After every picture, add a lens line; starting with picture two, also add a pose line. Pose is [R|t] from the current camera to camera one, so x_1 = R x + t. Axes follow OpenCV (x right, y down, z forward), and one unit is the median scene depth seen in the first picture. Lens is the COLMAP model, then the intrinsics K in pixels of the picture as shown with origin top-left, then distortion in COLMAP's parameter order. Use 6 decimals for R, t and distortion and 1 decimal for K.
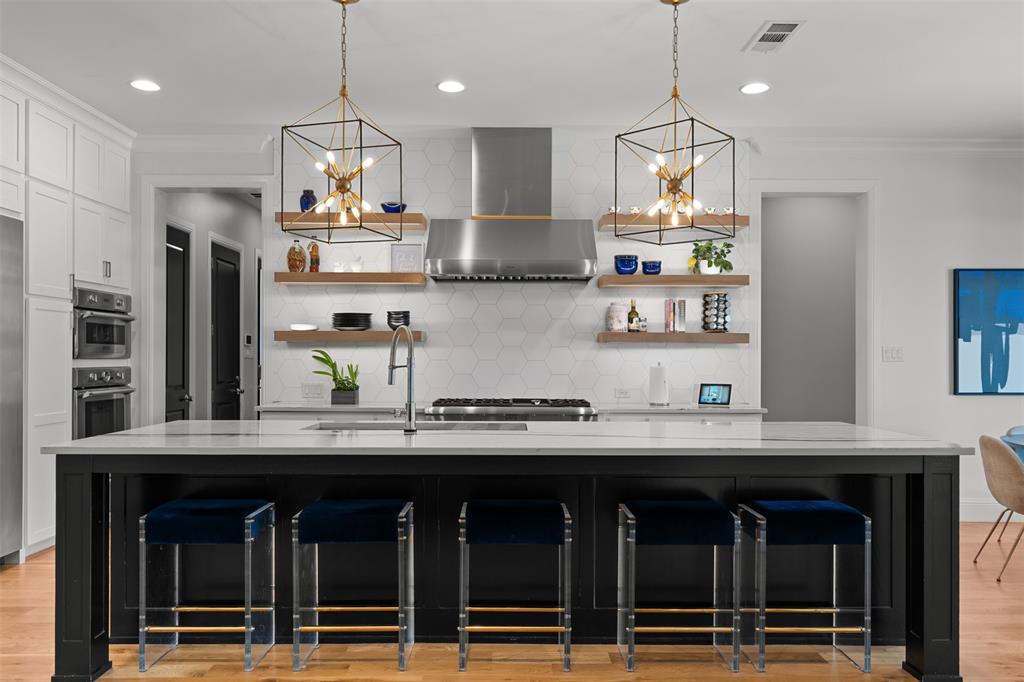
lens RADIAL K [[739.7, 0, 513.1], [0, 739.7, 350.0], [0, 0, 1]] dist [-0.005931, -0.006659]
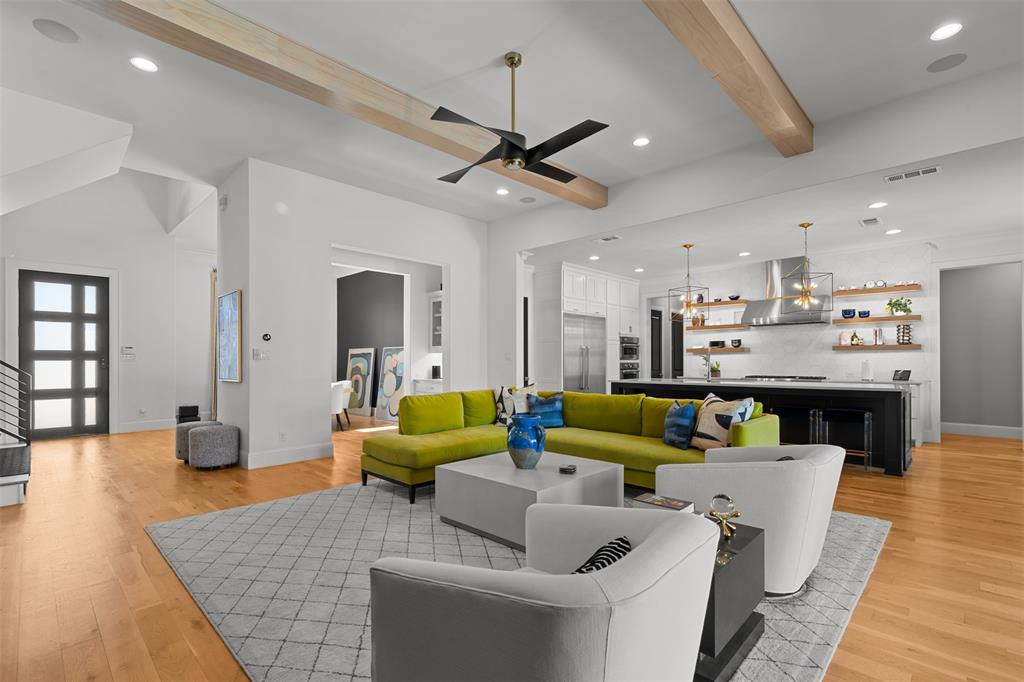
lens RADIAL K [[465.7, 0, 515.1], [0, 465.7, 348.6], [0, 0, 1]] dist [0.004122, 0.002105]
pose [[0.712718, -0.023941, -0.701042, 0.405168], [0.011617, 0.999683, -0.022330, 0.003453], [0.701355, 0.007771, 0.712770, -0.618909]]
